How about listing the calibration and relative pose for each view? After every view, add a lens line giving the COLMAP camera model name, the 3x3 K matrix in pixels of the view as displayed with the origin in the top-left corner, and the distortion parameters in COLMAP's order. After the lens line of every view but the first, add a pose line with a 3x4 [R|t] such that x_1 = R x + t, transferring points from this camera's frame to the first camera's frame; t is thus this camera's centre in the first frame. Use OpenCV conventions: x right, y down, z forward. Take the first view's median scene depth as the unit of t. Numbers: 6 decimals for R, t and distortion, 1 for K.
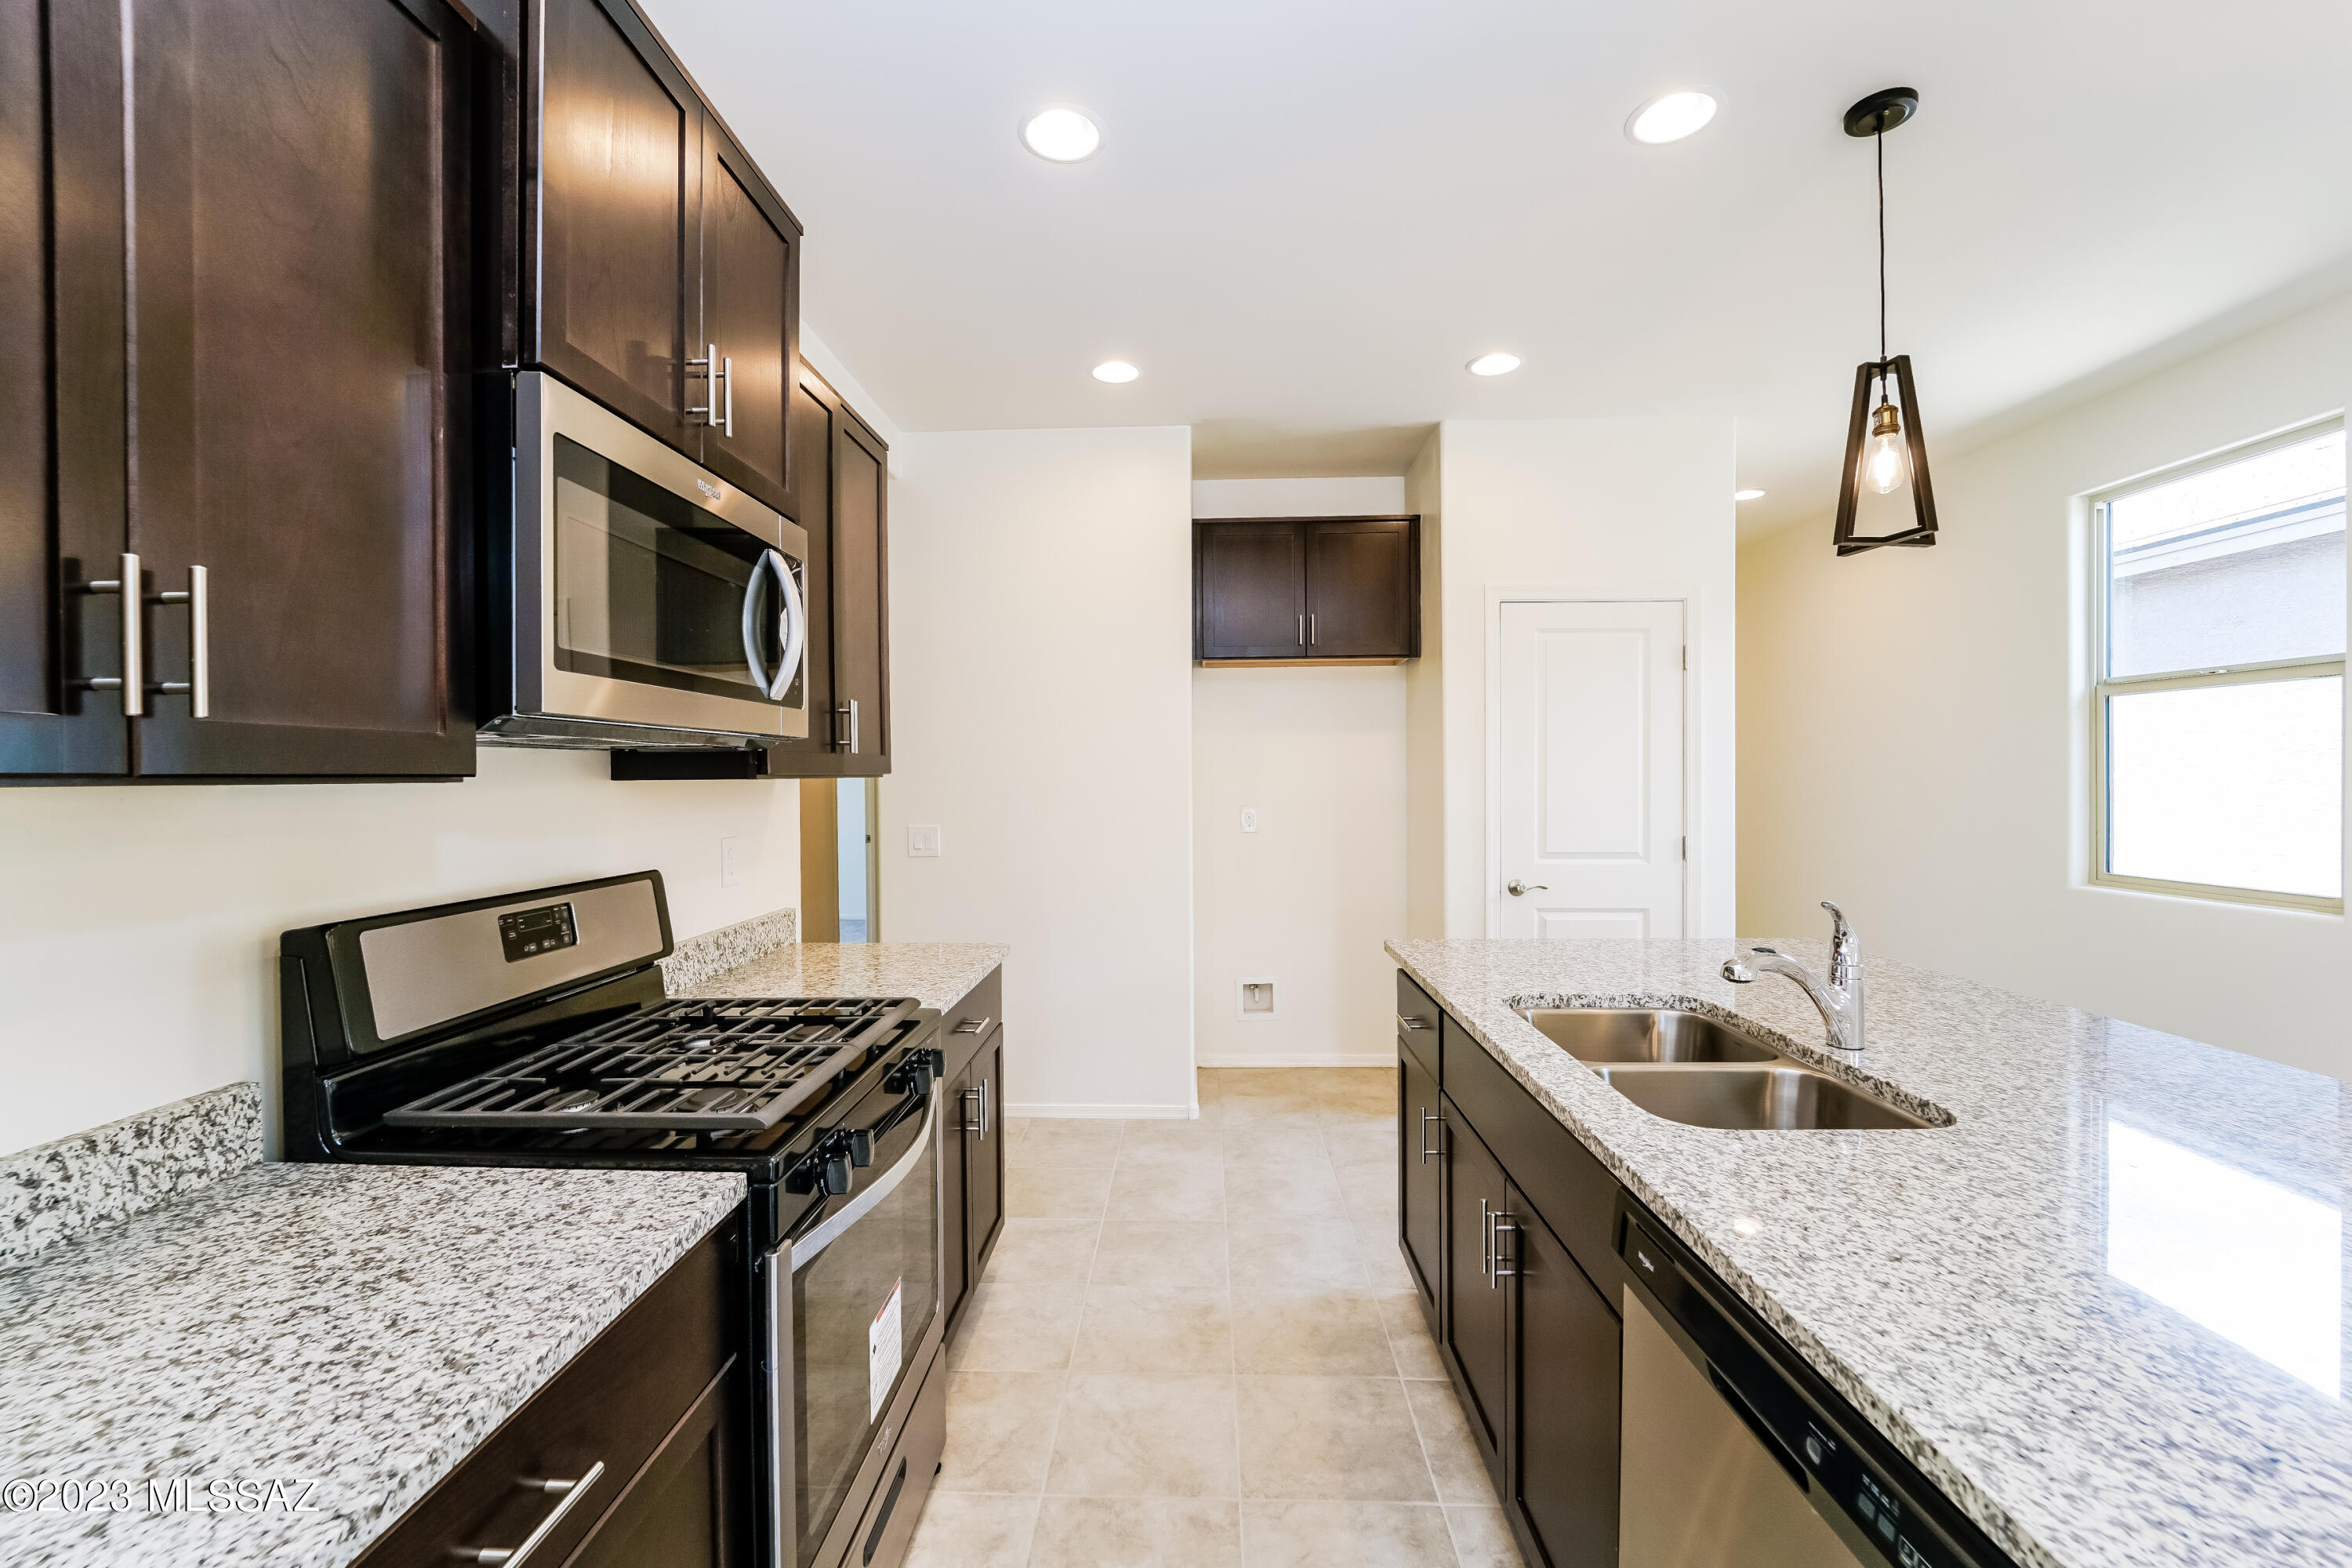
lens RADIAL K [[960.6, 0, 1158.2], [0, 960.6, 780.3], [0, 0, 1]] dist [-0.017577, 0.000838]
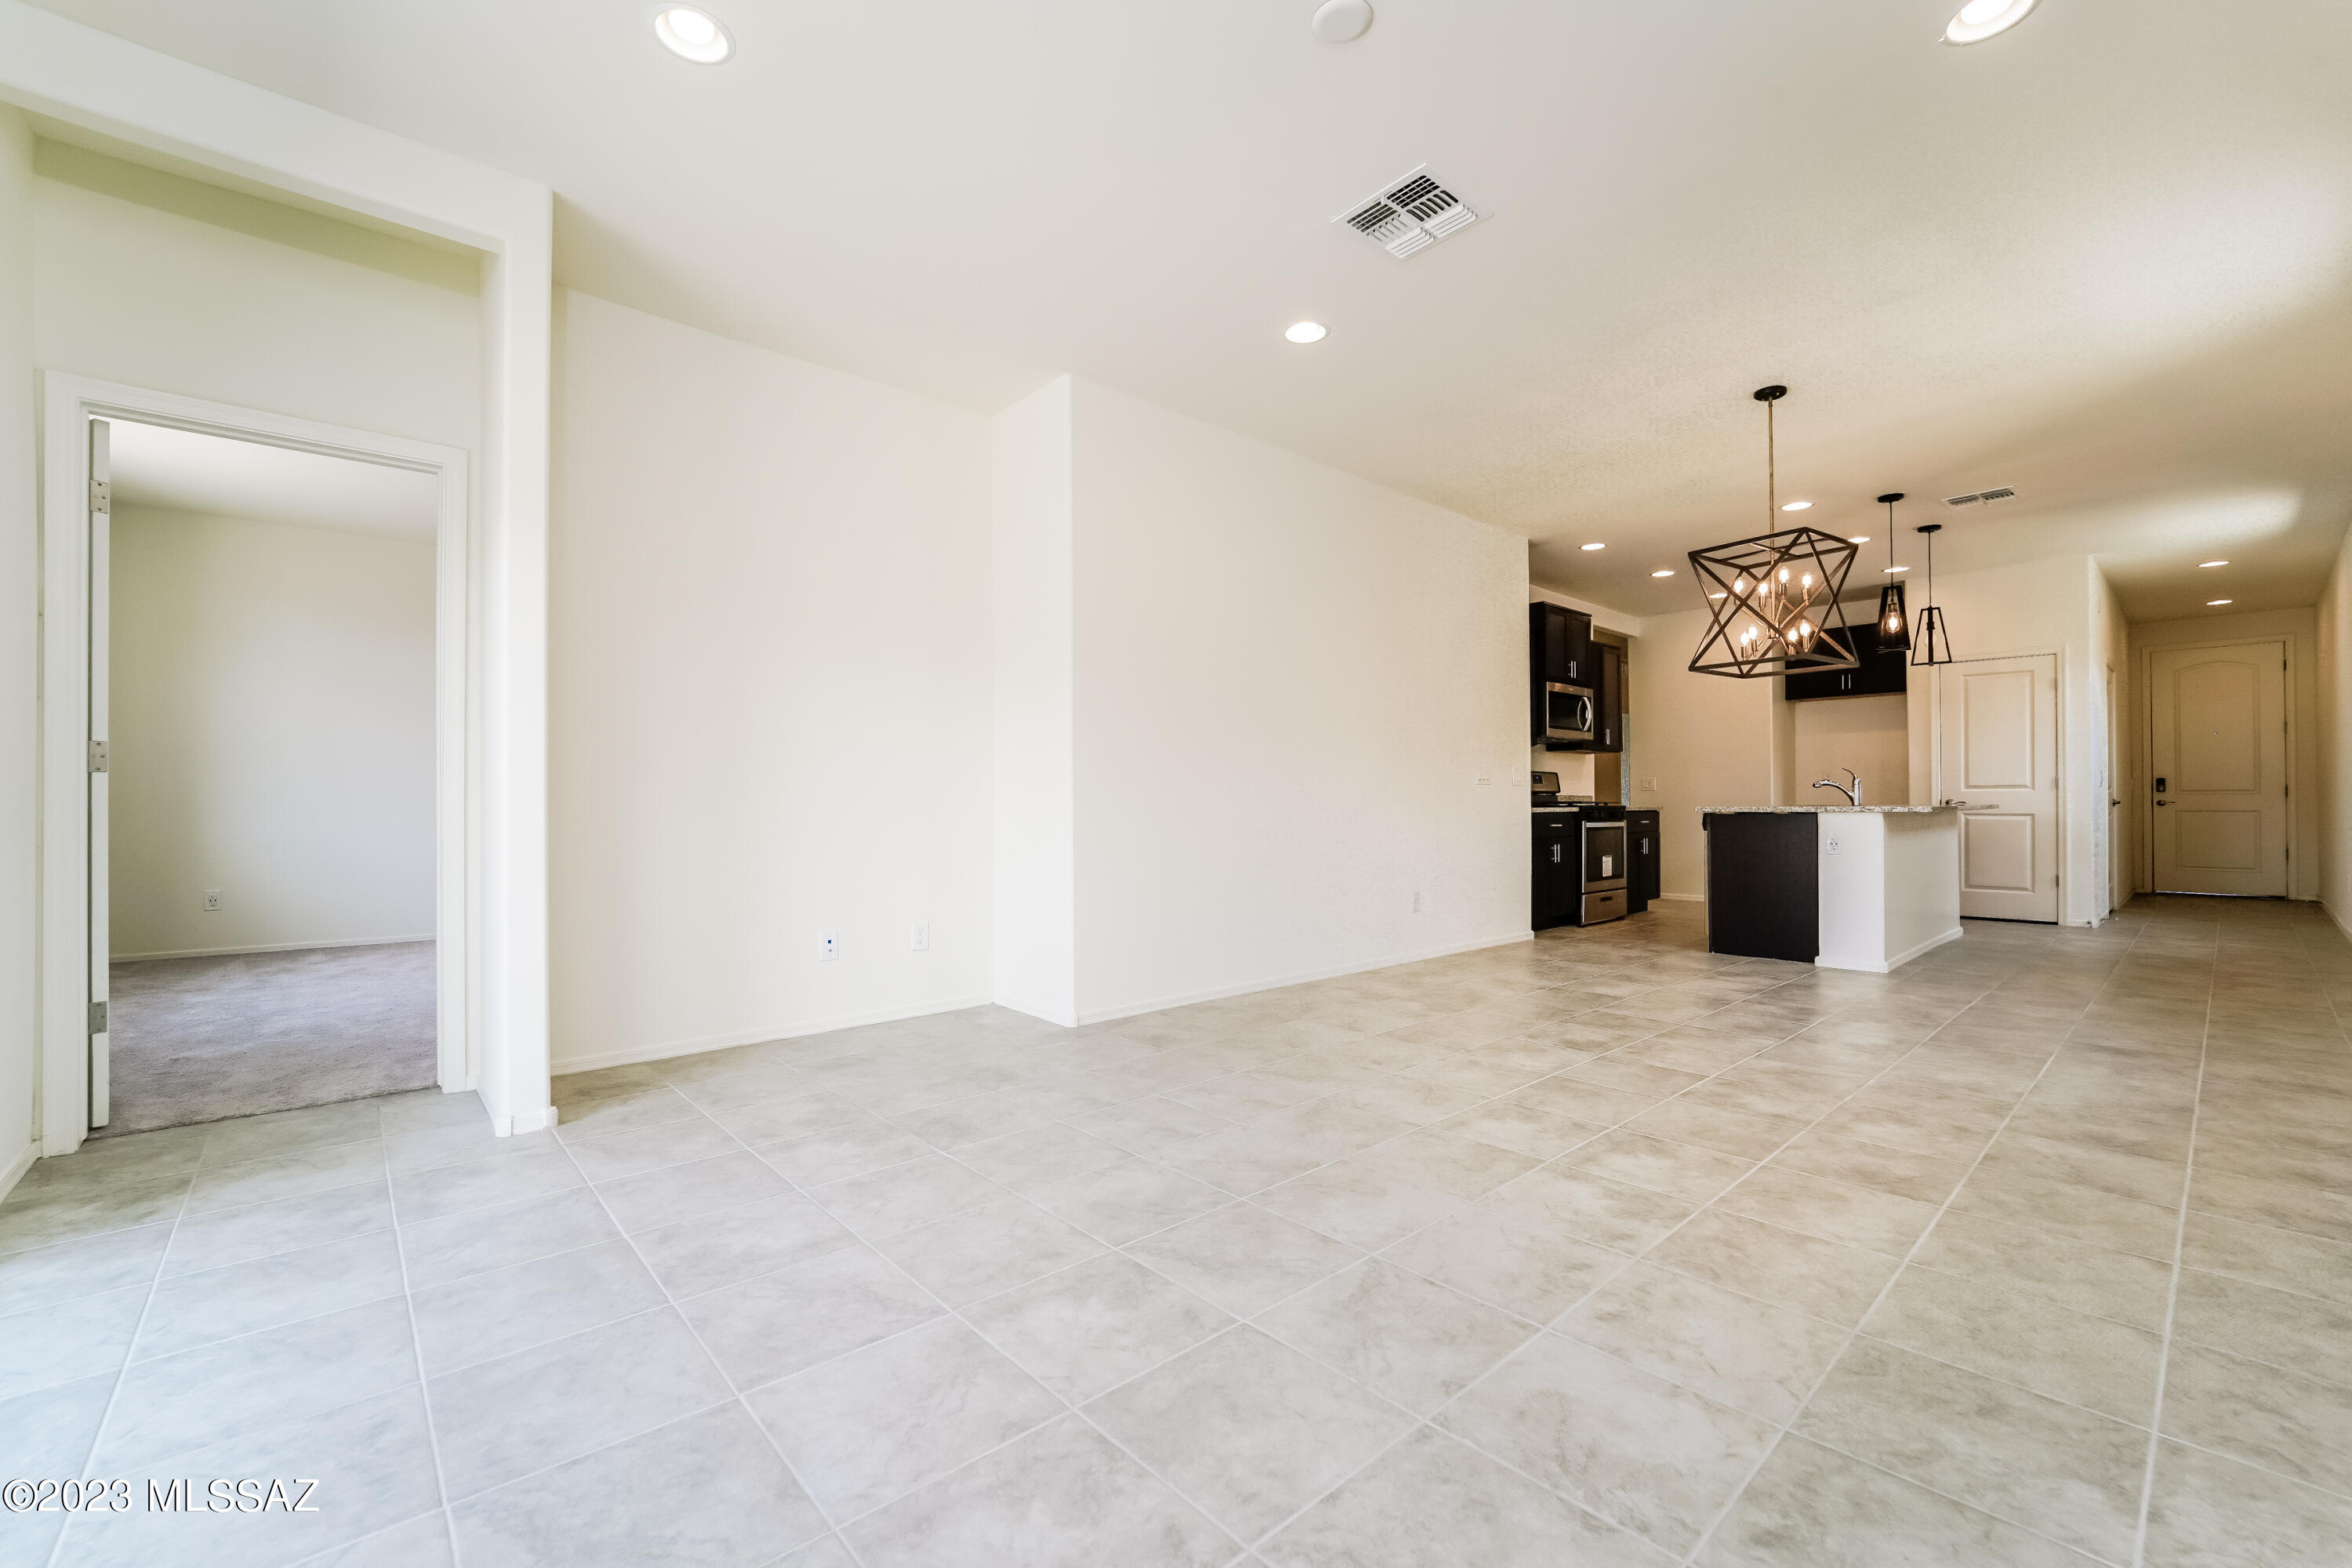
lens RADIAL K [[960.6, 0, 1185.0], [0, 960.6, 800.7], [0, 0, 1]] dist [-0.017577, 0.000838]
pose [[0.692706, -0.003057, -0.721214, 1.657149], [-0.006612, 0.999922, -0.010589, 0.325479], [0.721190, 0.012103, 0.692632, -3.718280]]
